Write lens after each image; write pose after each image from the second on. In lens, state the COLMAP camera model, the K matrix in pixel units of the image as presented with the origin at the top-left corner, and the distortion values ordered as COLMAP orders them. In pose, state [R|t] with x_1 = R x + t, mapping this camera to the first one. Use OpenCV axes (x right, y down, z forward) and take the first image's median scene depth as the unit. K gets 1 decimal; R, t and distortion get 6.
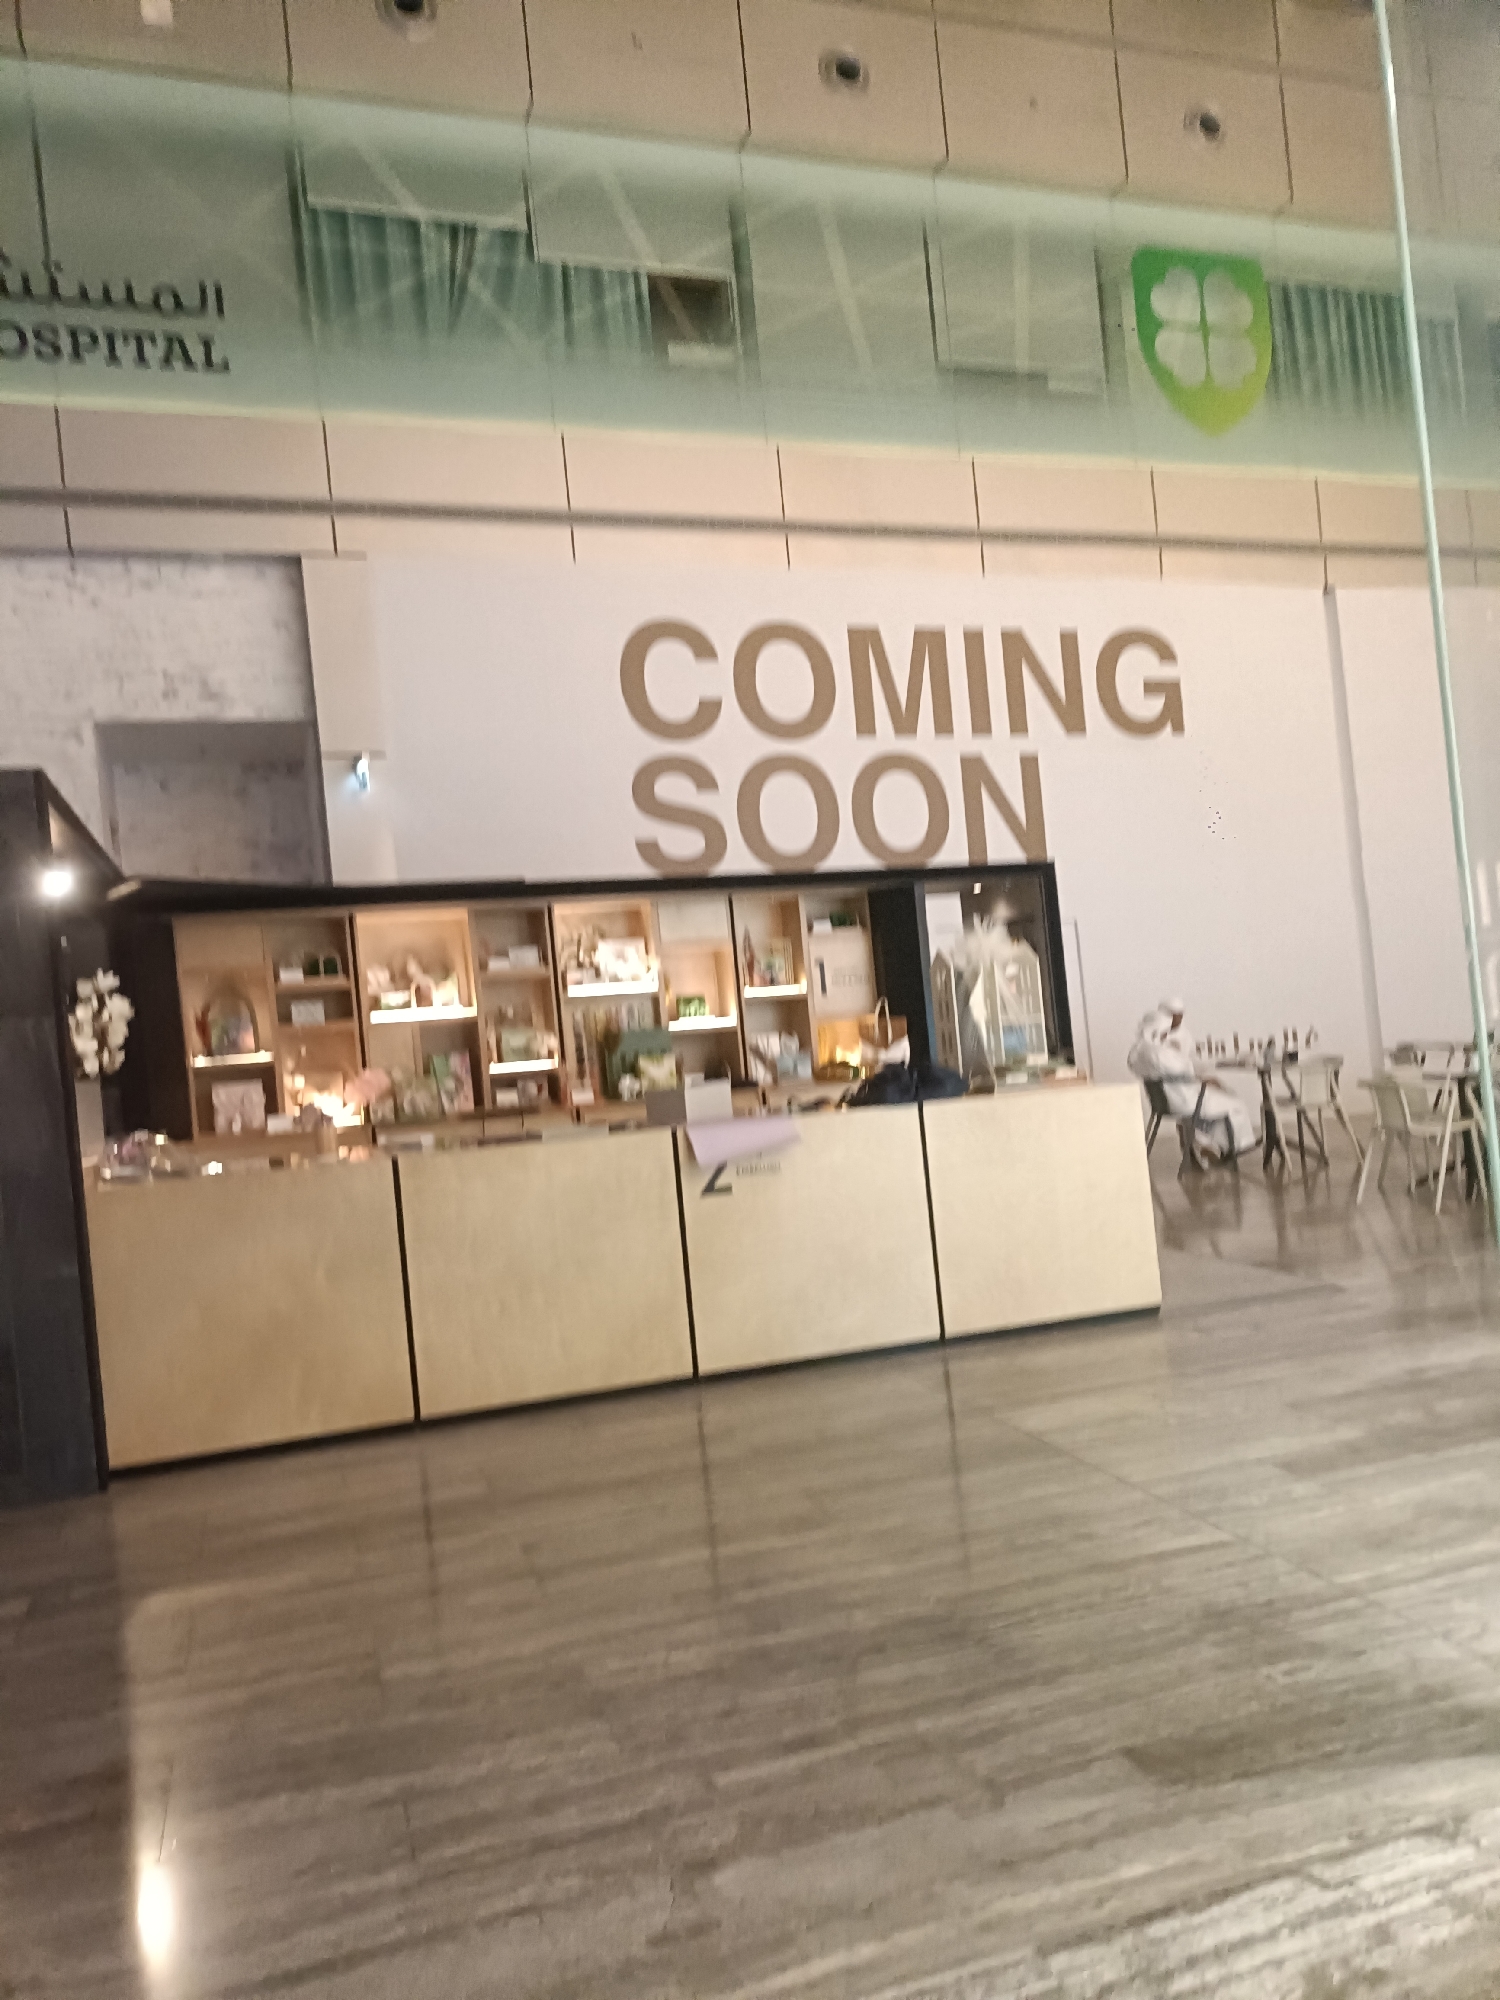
lens RADIAL K [[1483.3, 0, 750.0], [0, 1483.3, 1000.0], [0, 0, 1]] dist [0.033175, -0.000604]
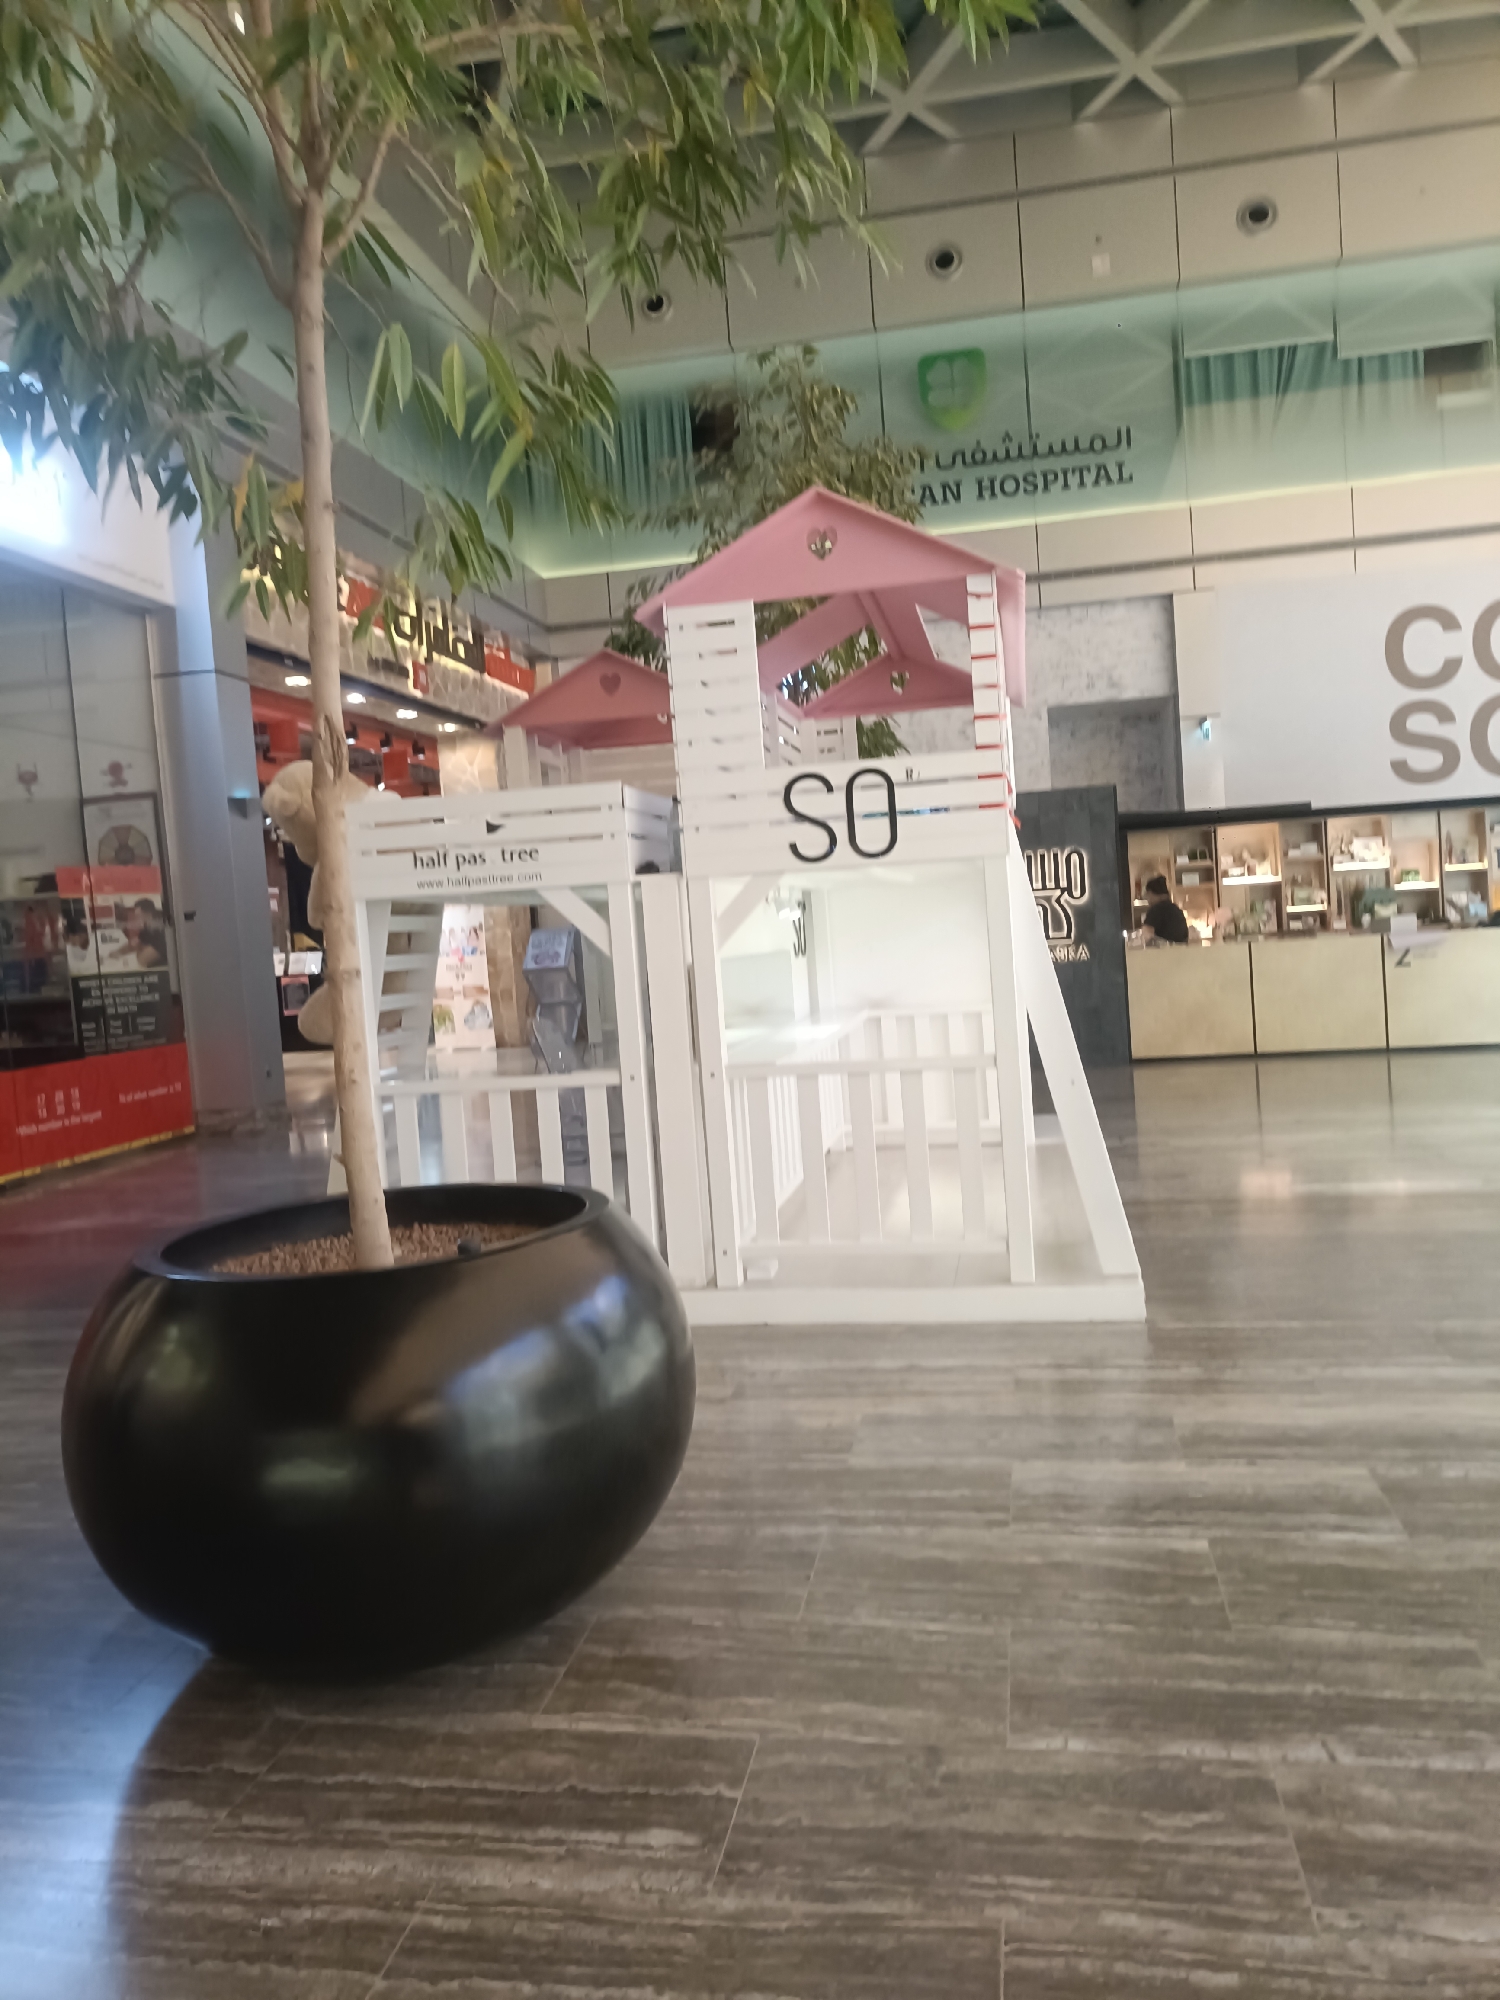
lens RADIAL K [[1442.5, 0, 761.2], [0, 1442.5, 1007.3], [0, 0, 1]] dist [0.084743, -0.101737]
pose [[0.877107, 0.050552, -0.477627, 0.118397], [-0.001070, 0.994649, 0.103308, -0.018342], [0.480293, -0.090101, 0.872468, -0.870616]]
